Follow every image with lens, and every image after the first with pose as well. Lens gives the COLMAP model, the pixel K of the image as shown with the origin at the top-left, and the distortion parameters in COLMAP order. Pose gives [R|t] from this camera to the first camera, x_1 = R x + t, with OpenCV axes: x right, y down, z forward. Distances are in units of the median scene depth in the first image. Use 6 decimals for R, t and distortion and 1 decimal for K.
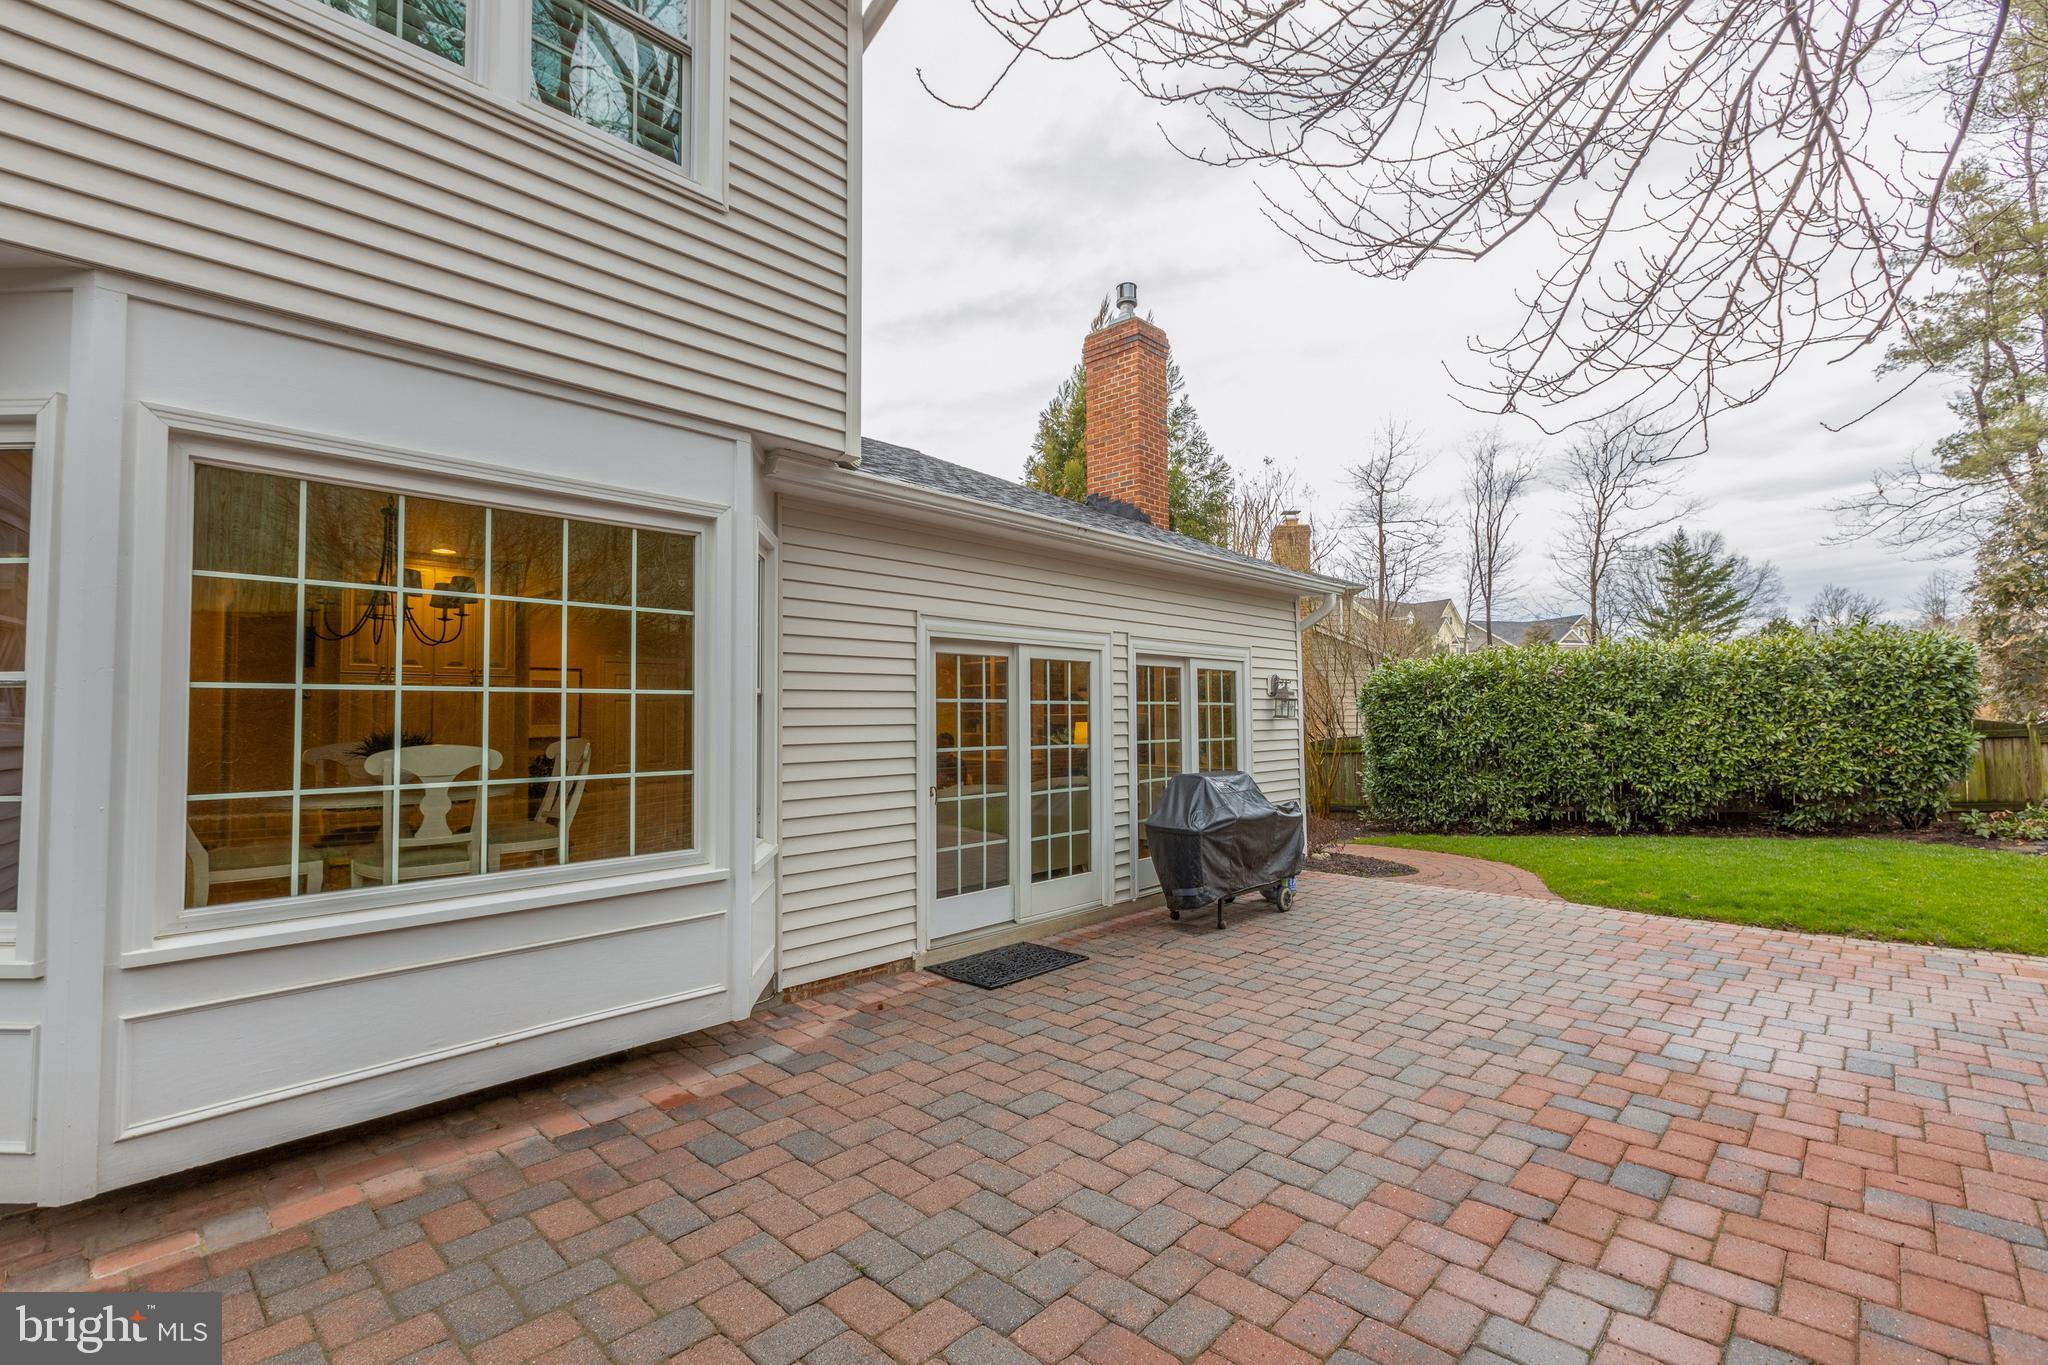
lens RADIAL K [[906.9, 0, 1025.3], [0, 906.9, 678.6], [0, 0, 1]] dist [0.005631, -0.004142]
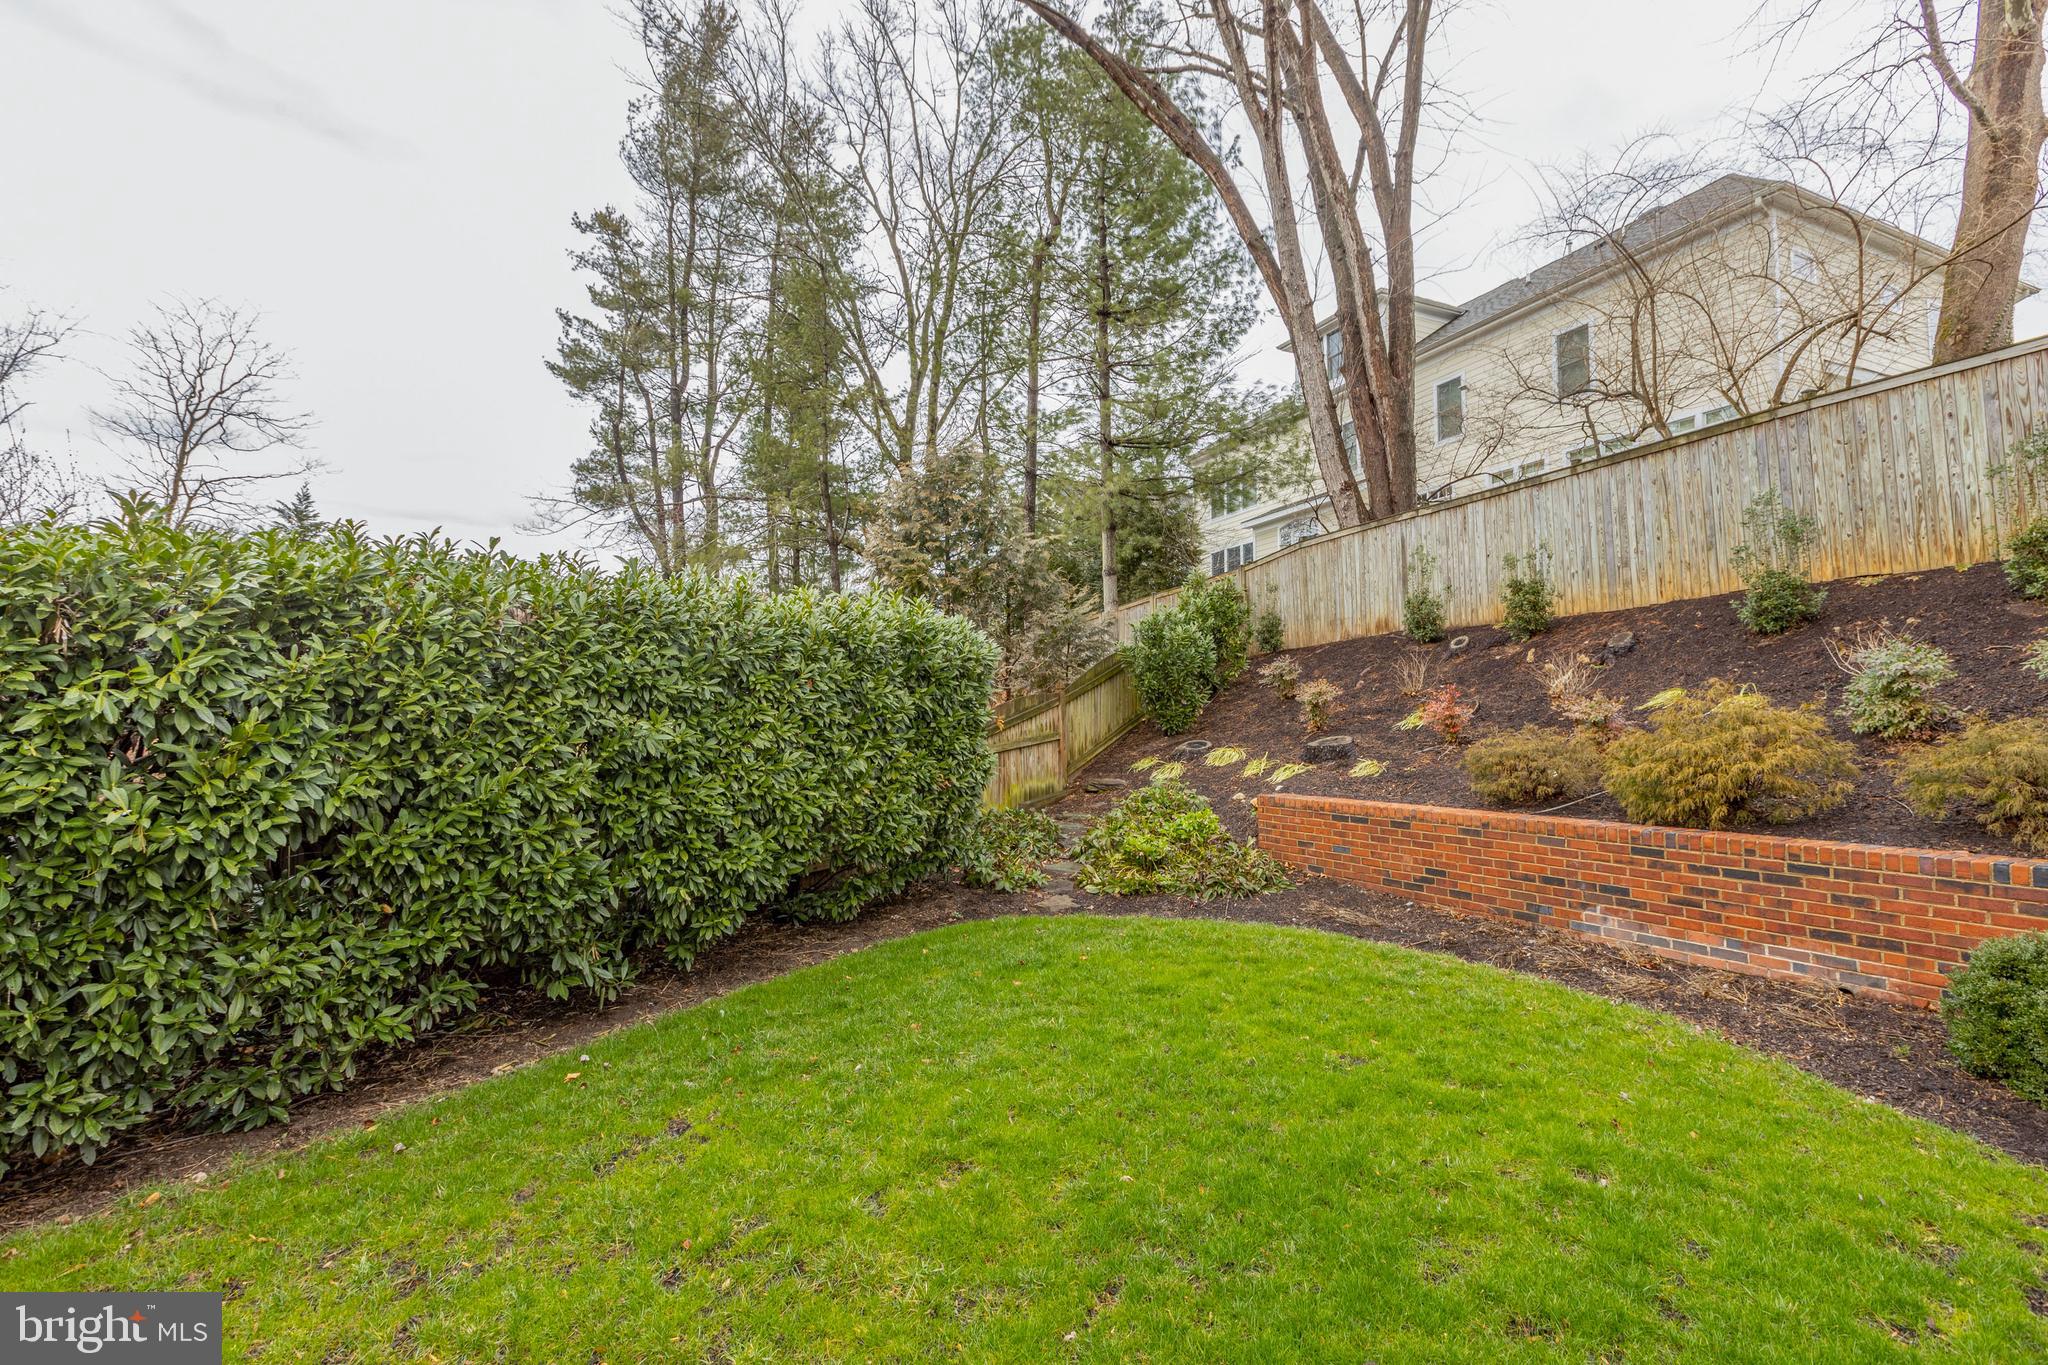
lens RADIAL K [[906.9, 0, 1025.3], [0, 906.9, 678.6], [0, 0, 1]] dist [0.005631, -0.004142]
pose [[0.192582, 0.055746, 0.979696, 0.564294], [-0.043766, 0.997879, -0.048178, 0.061158], [-0.980304, -0.033599, 0.194613, 1.548656]]
